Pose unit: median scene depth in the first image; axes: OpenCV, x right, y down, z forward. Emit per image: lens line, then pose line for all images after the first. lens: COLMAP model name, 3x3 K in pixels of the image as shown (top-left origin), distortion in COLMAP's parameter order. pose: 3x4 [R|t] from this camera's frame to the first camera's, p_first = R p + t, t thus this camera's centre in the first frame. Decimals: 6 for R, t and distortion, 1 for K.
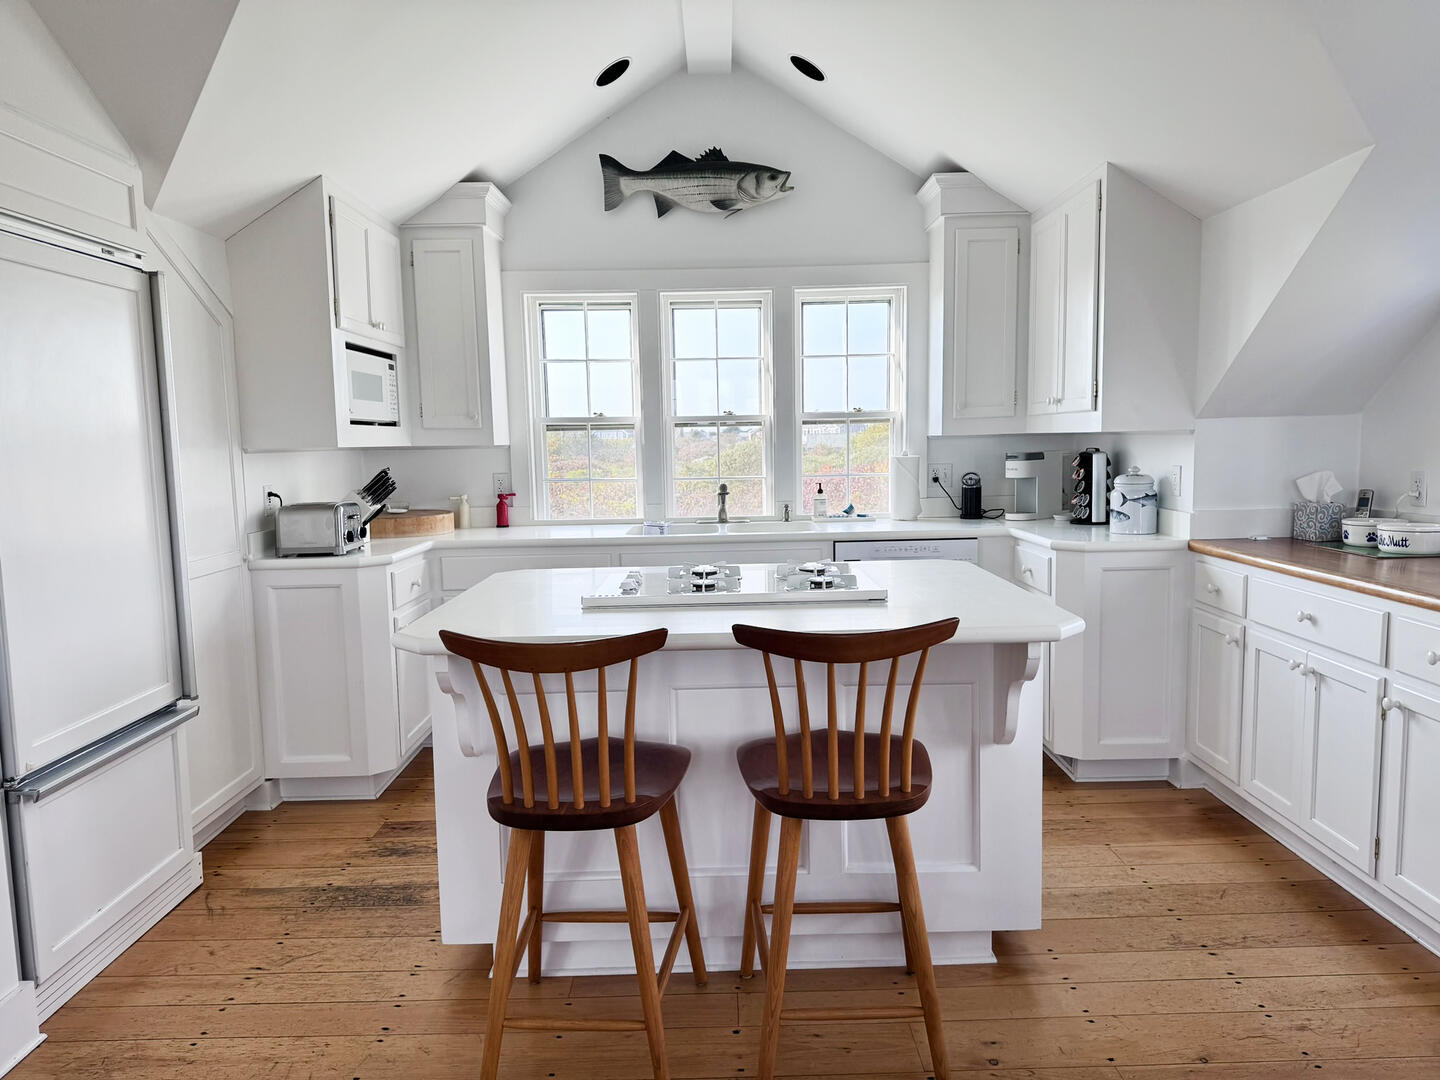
lens RADIAL K [[1011.2, 0, 720.0], [0, 1011.2, 546.9], [0, 0, 1]] dist [0.148192, -0.204908]
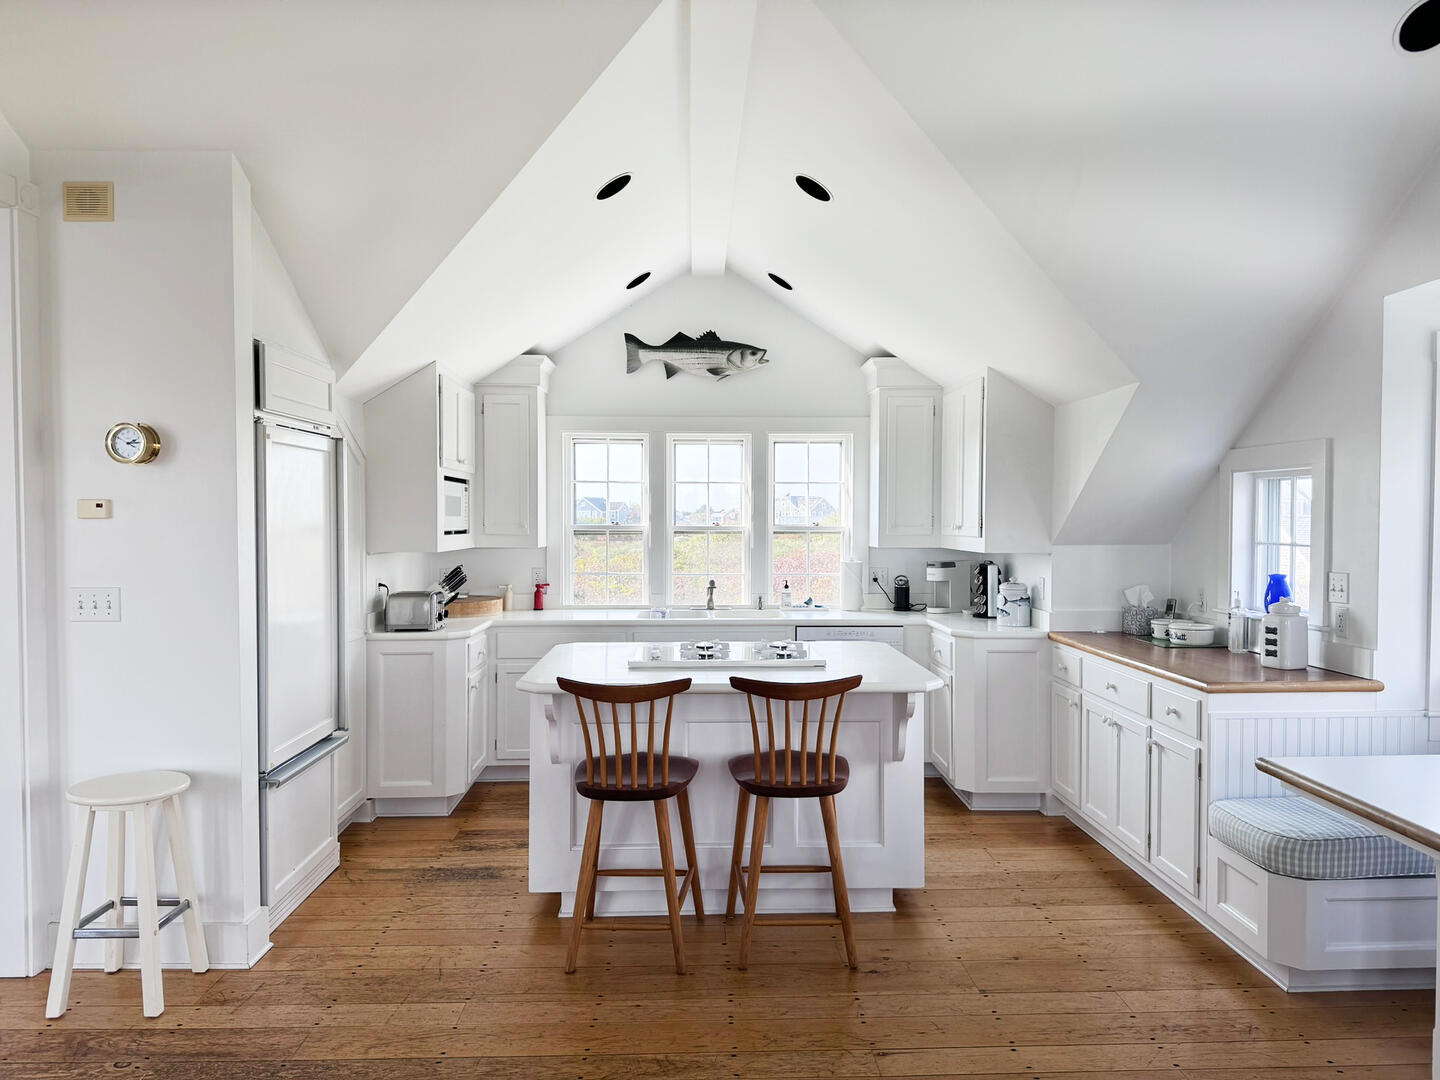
lens RADIAL K [[1011.2, 0, 720.0], [0, 1011.2, 546.9], [0, 0, 1]] dist [0.148192, -0.204908]
pose [[0.999381, 0.021534, 0.027806, -0.030505], [-0.019281, 0.996697, -0.078890, -0.003049], [-0.029413, 0.078305, 0.996495, -0.385537]]
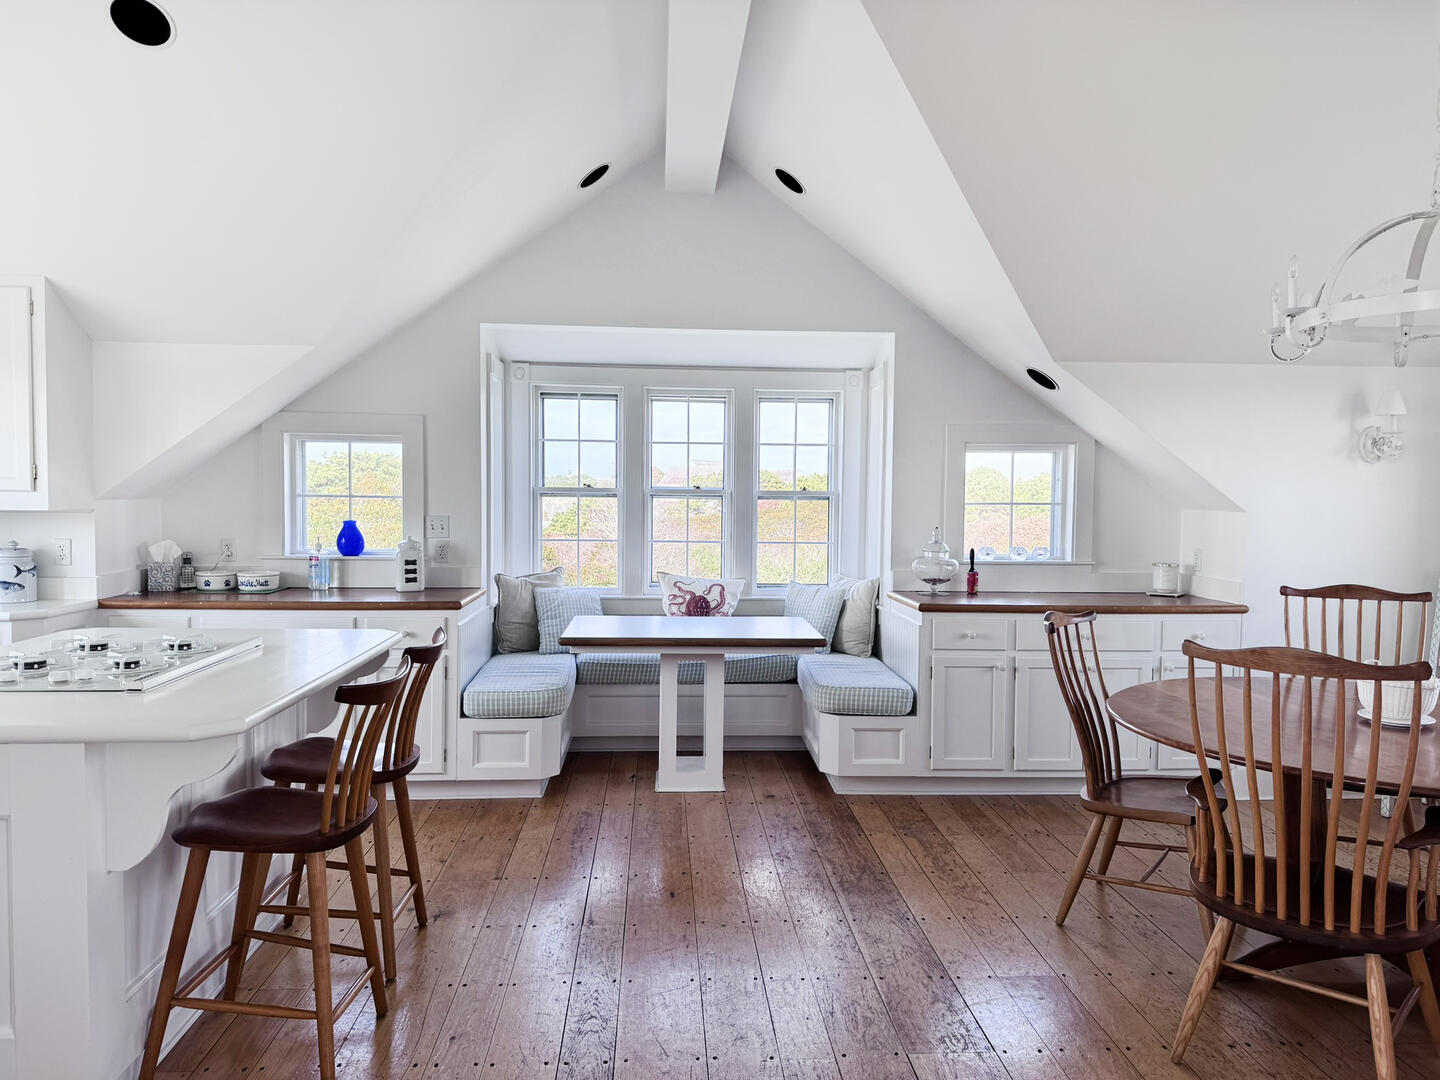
lens RADIAL K [[1011.2, 0, 720.0], [0, 1011.2, 546.9], [0, 0, 1]] dist [0.148192, -0.204908]
pose [[-0.050244, -0.039849, 0.997942, -0.830849], [0.094205, 0.994560, 0.044457, -0.056275], [-0.994284, 0.096244, -0.046217, 0.340077]]
